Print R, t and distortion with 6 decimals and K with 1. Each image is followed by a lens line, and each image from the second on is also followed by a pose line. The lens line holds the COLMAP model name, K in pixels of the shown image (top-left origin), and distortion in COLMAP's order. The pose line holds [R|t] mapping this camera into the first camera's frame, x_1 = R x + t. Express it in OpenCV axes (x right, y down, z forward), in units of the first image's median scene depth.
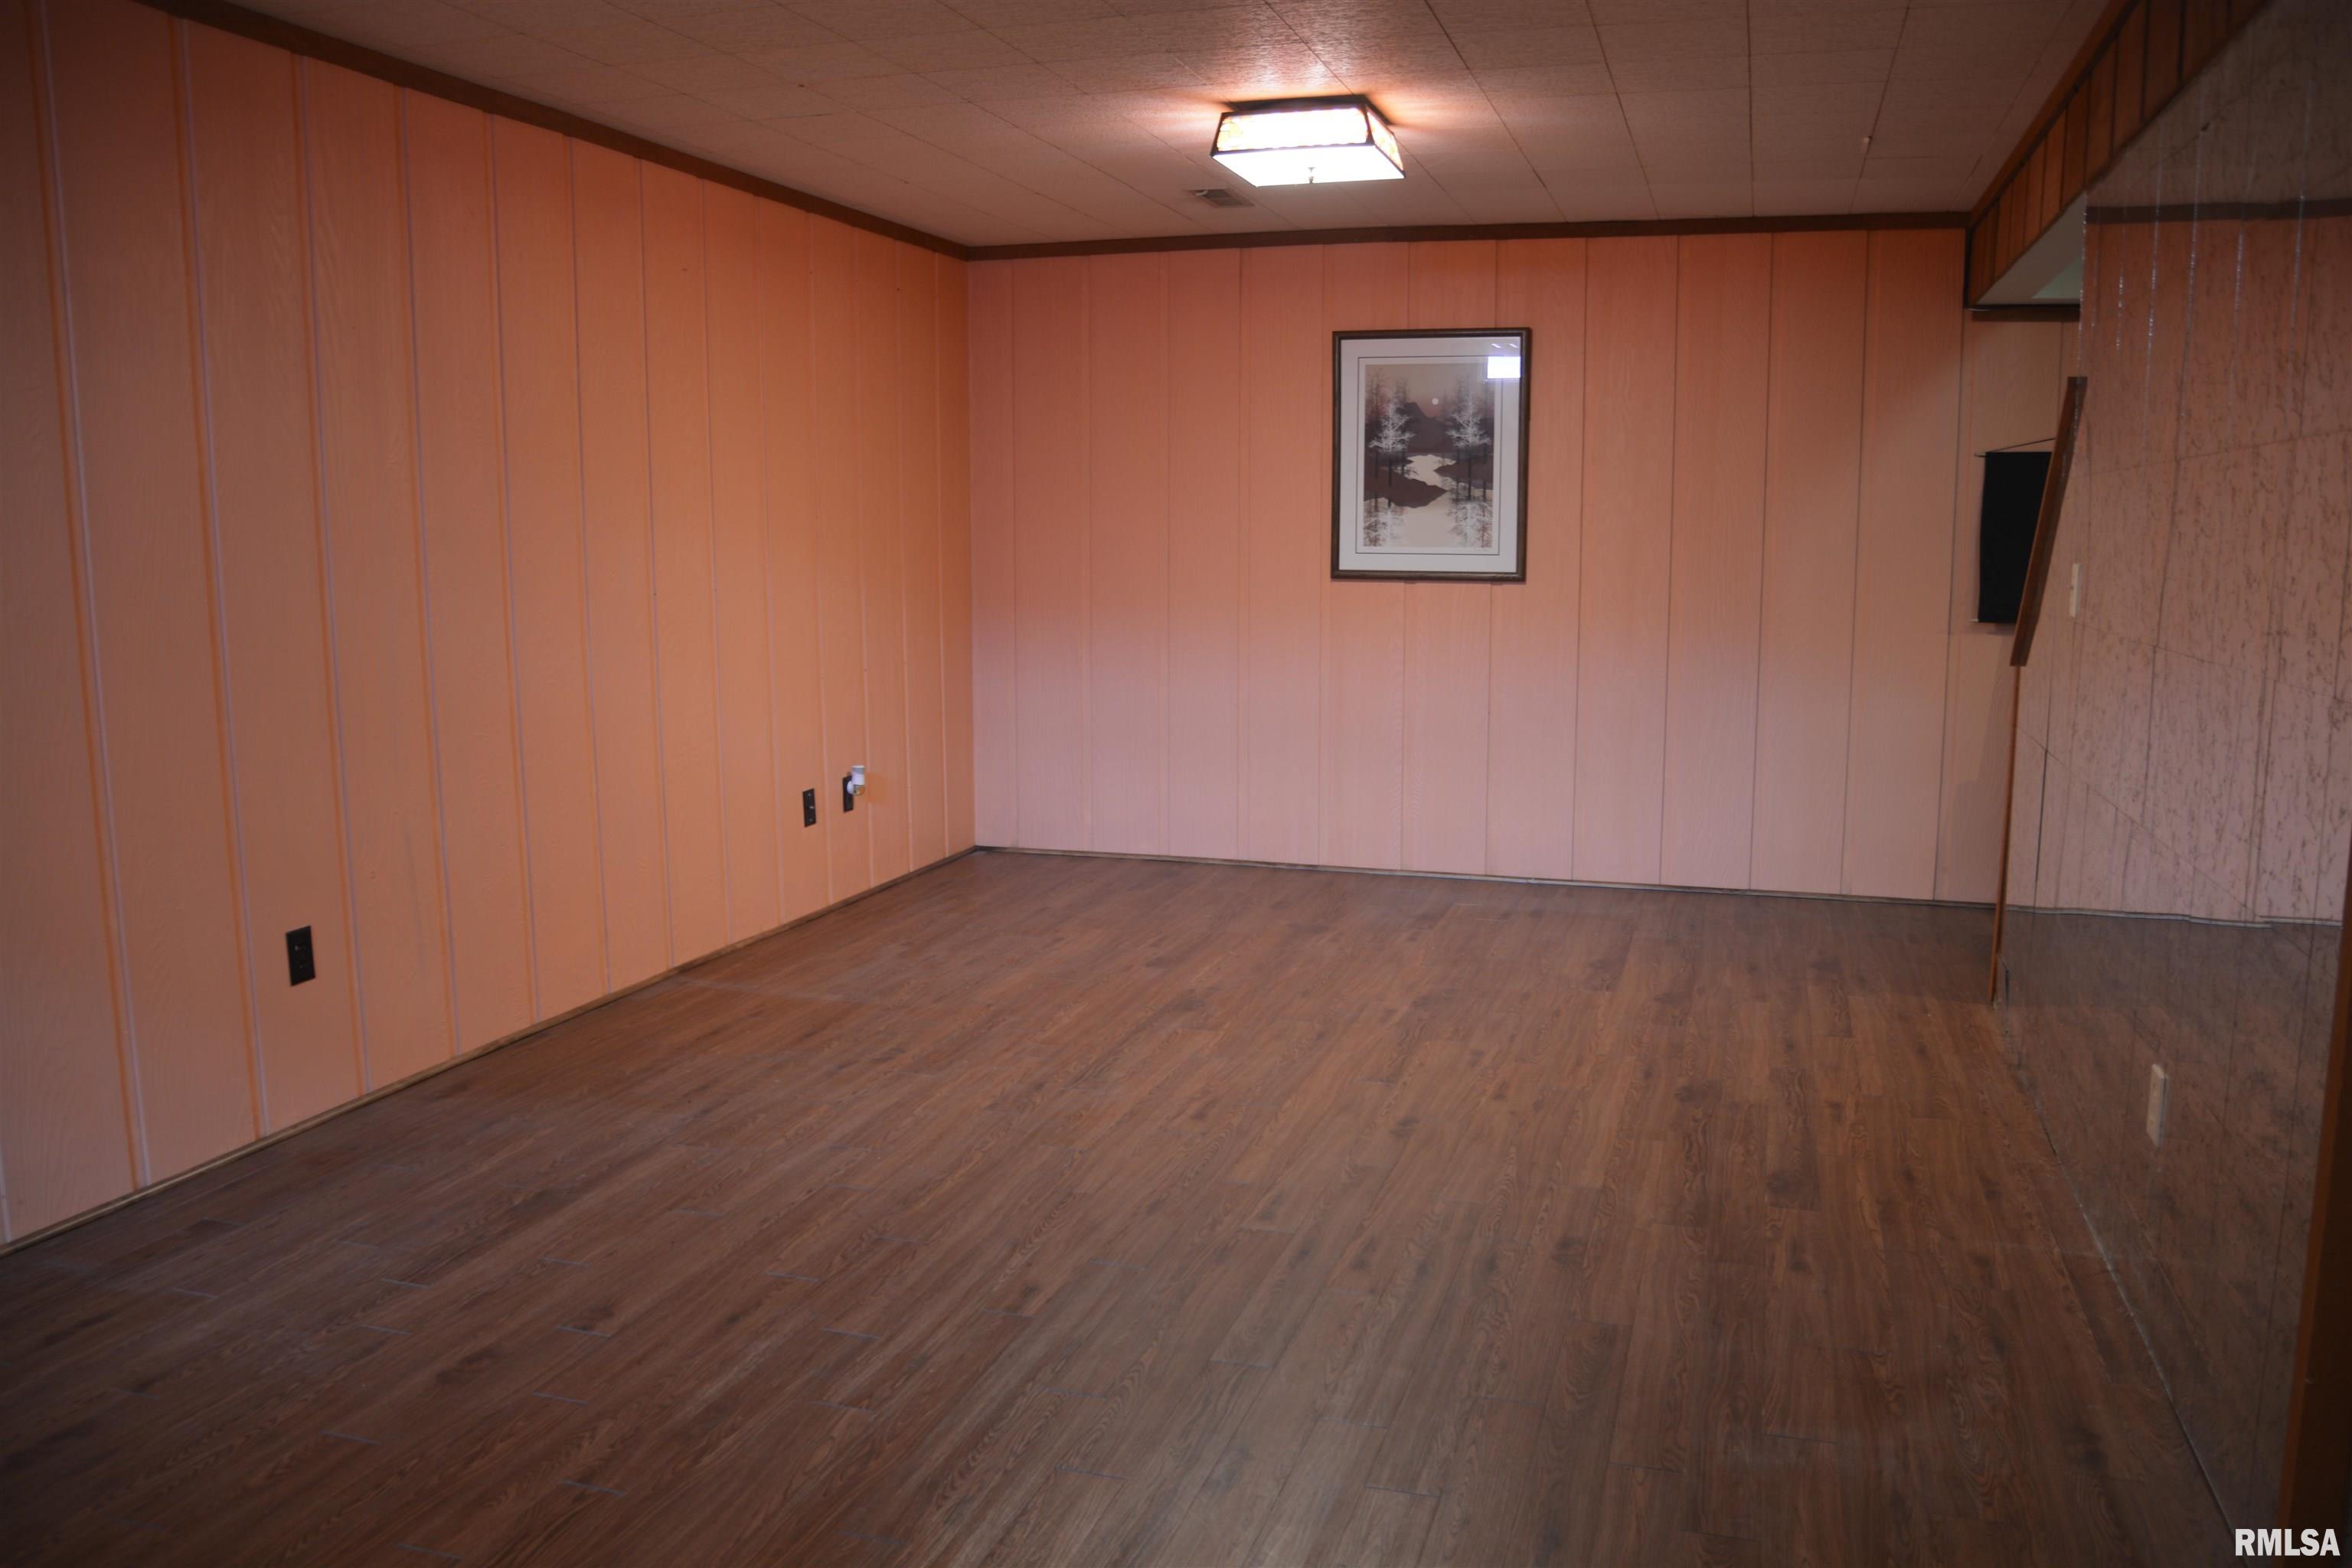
lens RADIAL K [[1820.4, 0, 1176.0], [0, 1820.4, 784.0], [0, 0, 1]] dist [-0.078294, 0.000761]
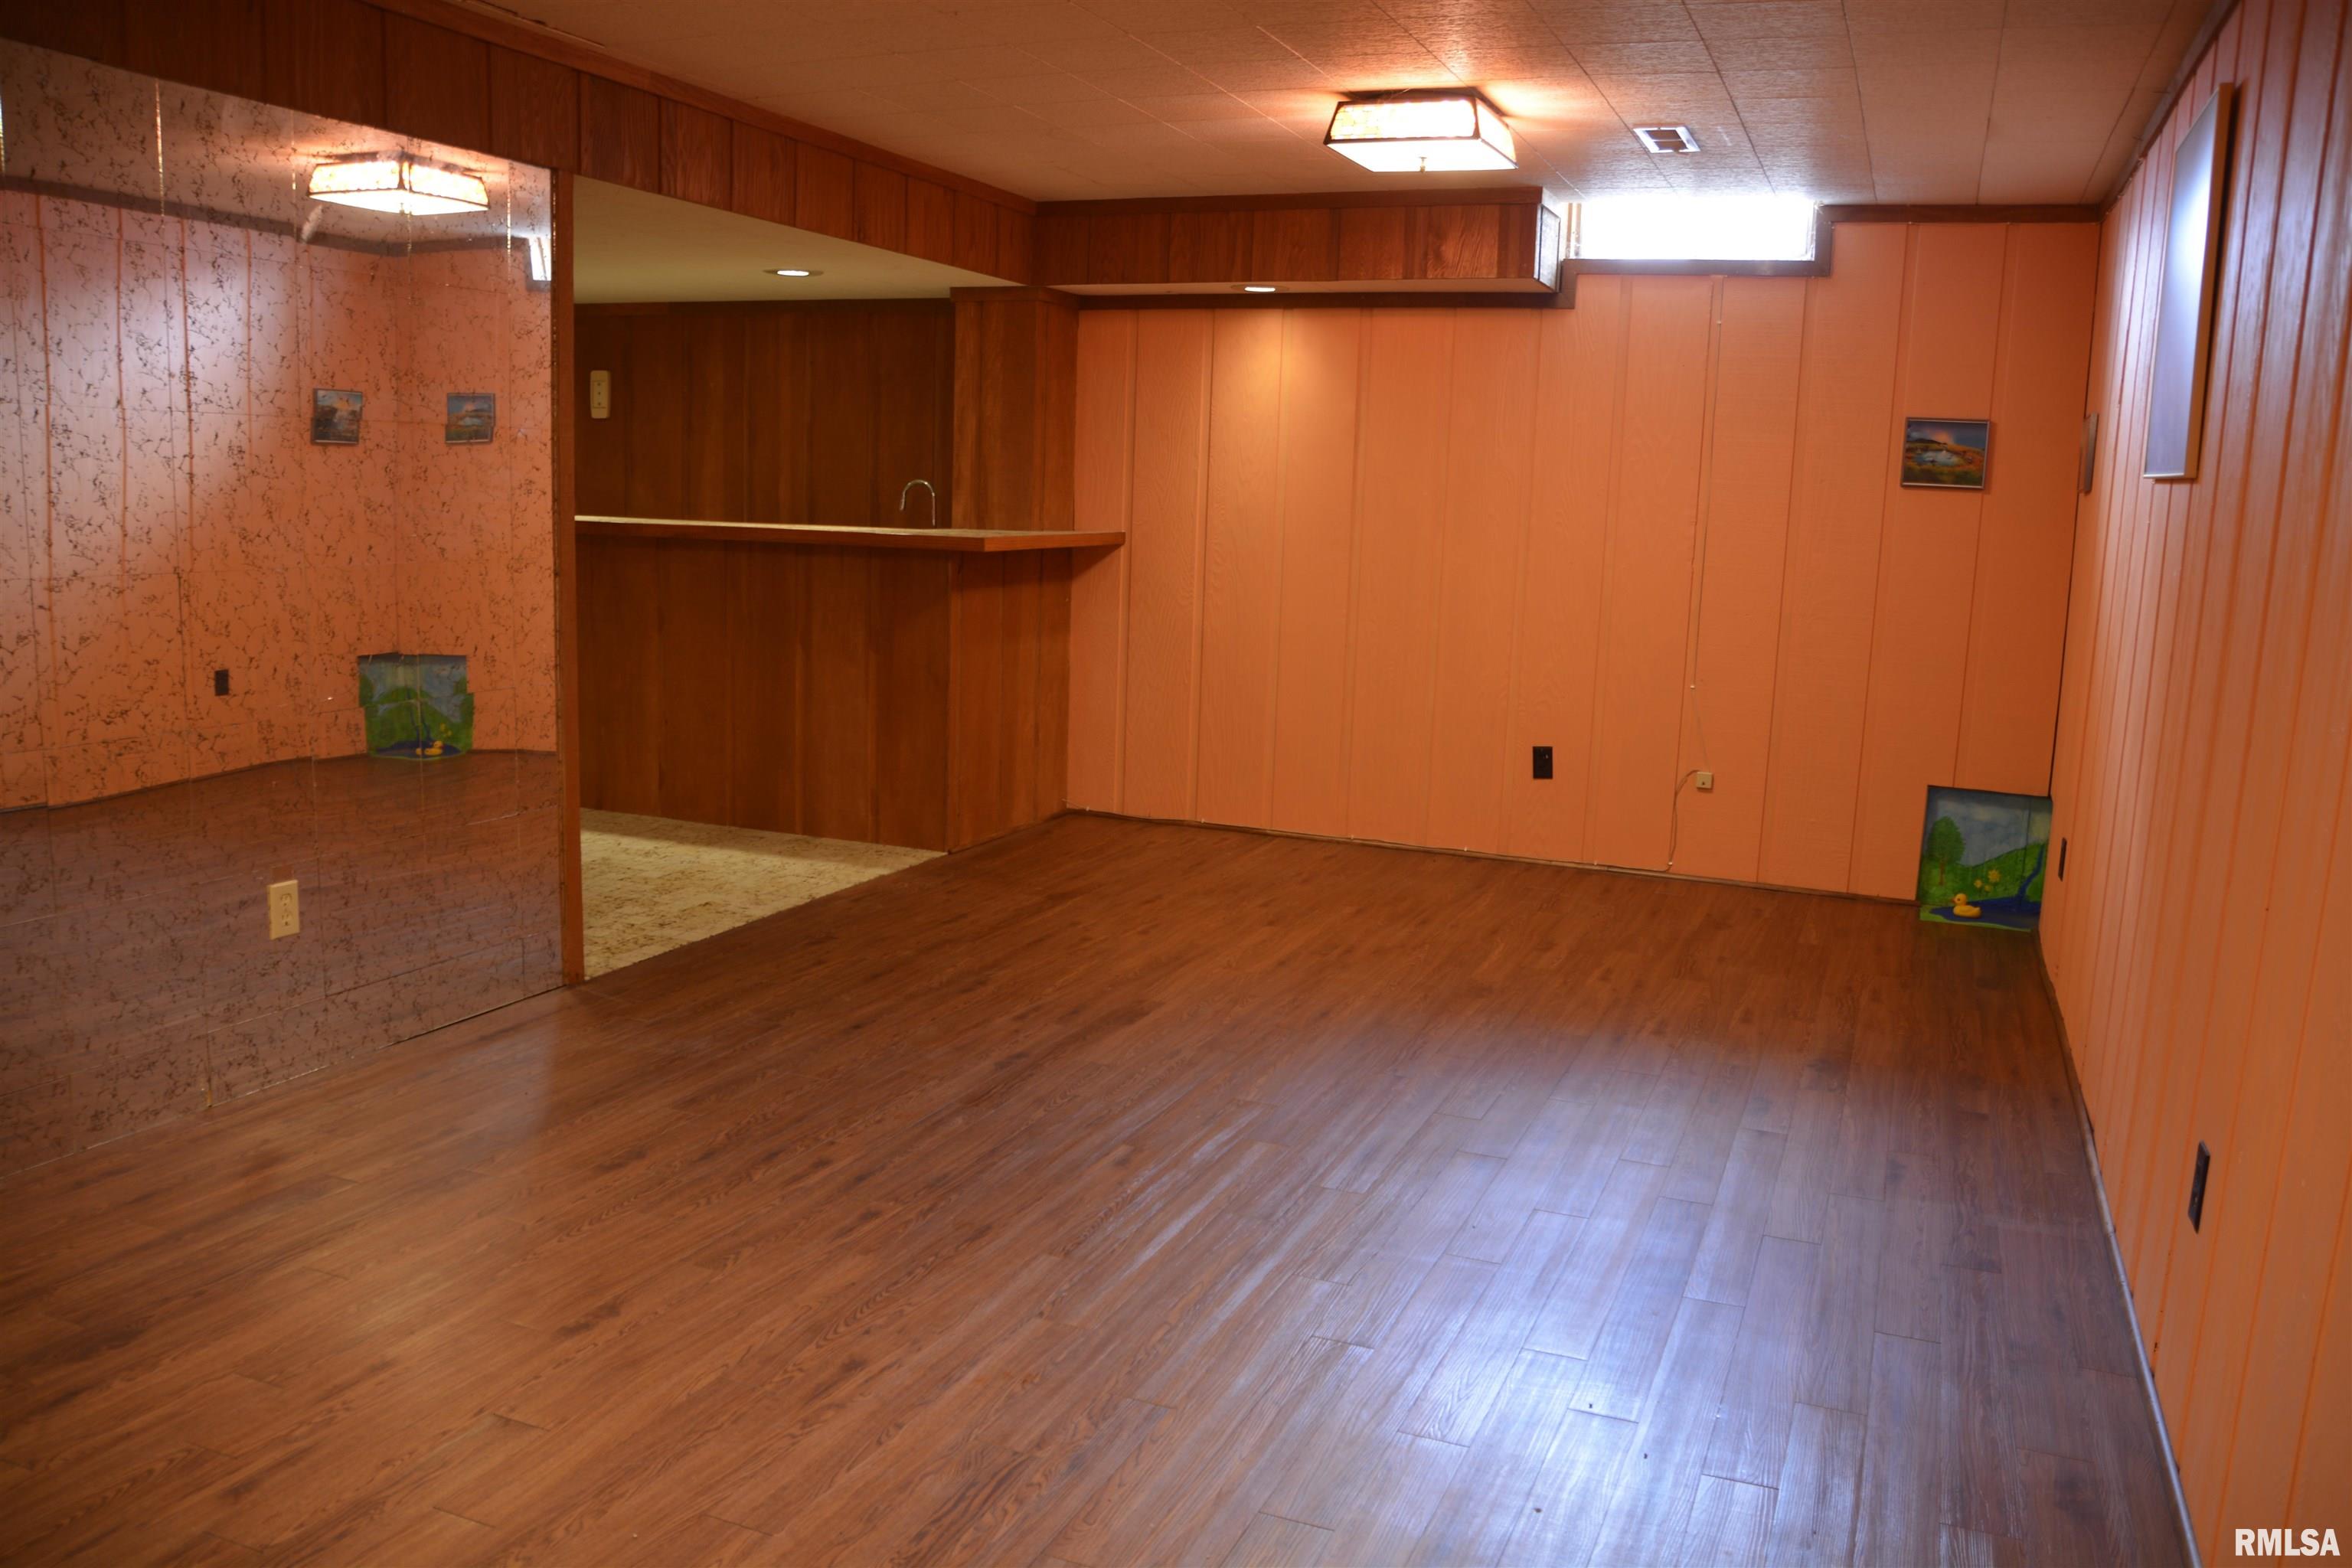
lens RADIAL K [[1820.4, 0, 1176.0], [0, 1820.4, 784.0], [0, 0, 1]] dist [-0.078294, 0.000761]
pose [[-0.995977, -0.041057, 0.079655, -0.154849], [-0.015124, 0.953133, 0.302175, -0.234400], [-0.088328, 0.299754, -0.949919, 1.585573]]
